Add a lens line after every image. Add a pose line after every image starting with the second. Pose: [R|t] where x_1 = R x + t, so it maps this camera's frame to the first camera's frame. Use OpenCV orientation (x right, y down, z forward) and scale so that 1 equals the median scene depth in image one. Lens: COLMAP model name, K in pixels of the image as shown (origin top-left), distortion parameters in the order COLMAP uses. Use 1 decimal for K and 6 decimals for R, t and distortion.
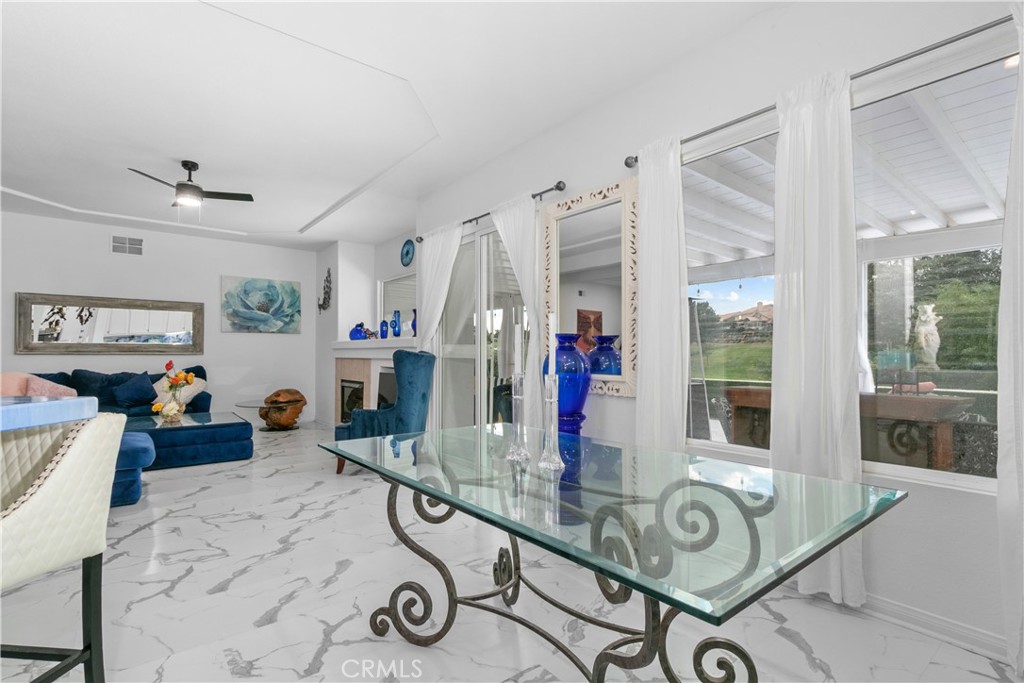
lens RADIAL K [[480.6, 0, 507.1], [0, 480.6, 337.3], [0, 0, 1]] dist [-0.013480, 0.000178]
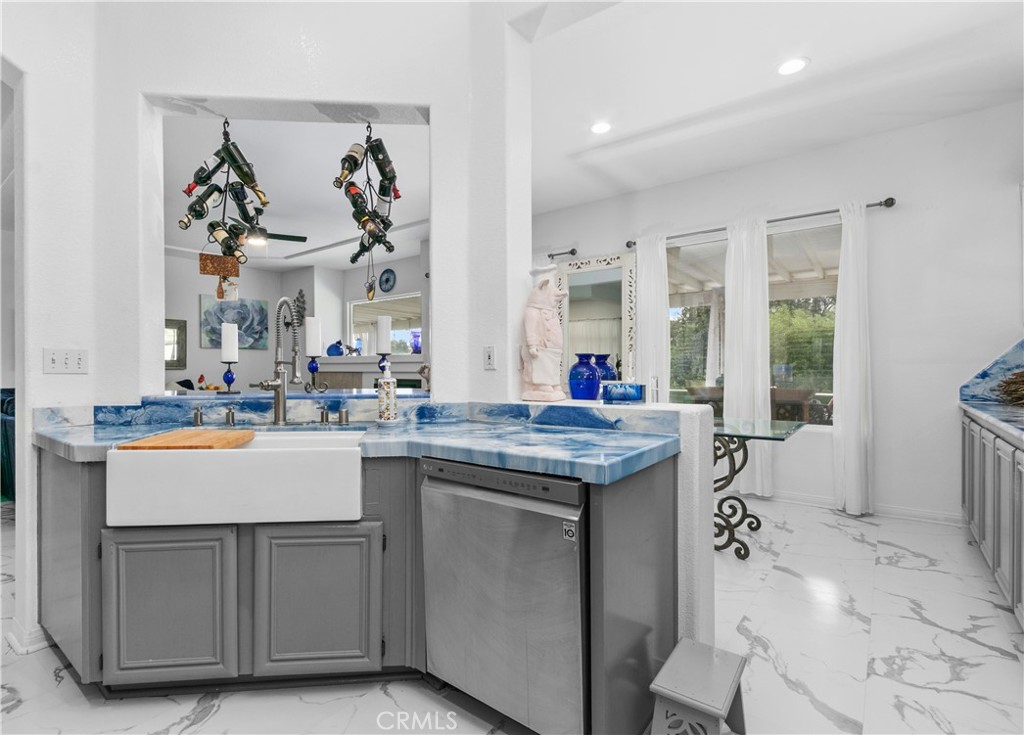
lens RADIAL K [[446.5, 0, 511.5], [0, 446.5, 354.1], [0, 0, 1]] dist [-0.020303, -0.000061]
pose [[0.978294, 0.002069, 0.207209, -0.266541], [-0.003050, 0.999986, 0.004416, -0.007577], [-0.207197, -0.004952, 0.978287, -0.218442]]
